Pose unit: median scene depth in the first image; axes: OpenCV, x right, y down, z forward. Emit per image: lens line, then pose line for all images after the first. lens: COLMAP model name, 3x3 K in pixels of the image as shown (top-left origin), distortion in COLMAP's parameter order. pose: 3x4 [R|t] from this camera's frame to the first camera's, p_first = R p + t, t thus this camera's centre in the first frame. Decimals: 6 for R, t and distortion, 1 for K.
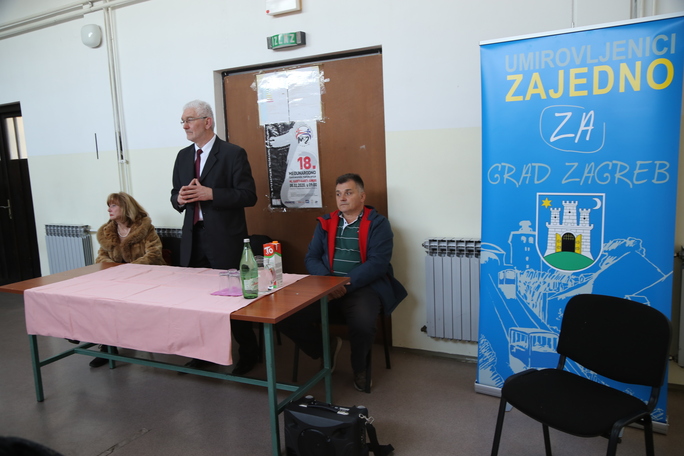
lens RADIAL K [[551.1, 0, 345.6], [0, 551.1, 208.3], [0, 0, 1]] dist [-0.067868, 0.121812]
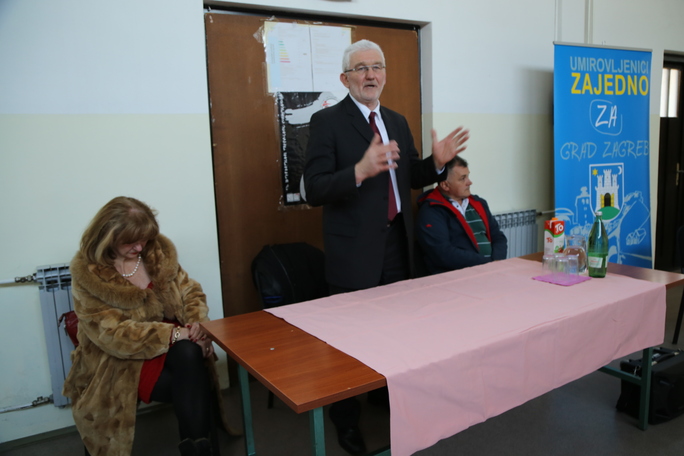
lens RADIAL K [[551.1, 0, 345.6], [0, 551.1, 208.3], [0, 0, 1]] dist [-0.067868, 0.121812]
pose [[0.512946, -0.068476, 0.855686, -1.092403], [0.095909, 0.995144, 0.022143, -0.009749], [-0.853046, 0.070710, 0.517022, 0.832925]]
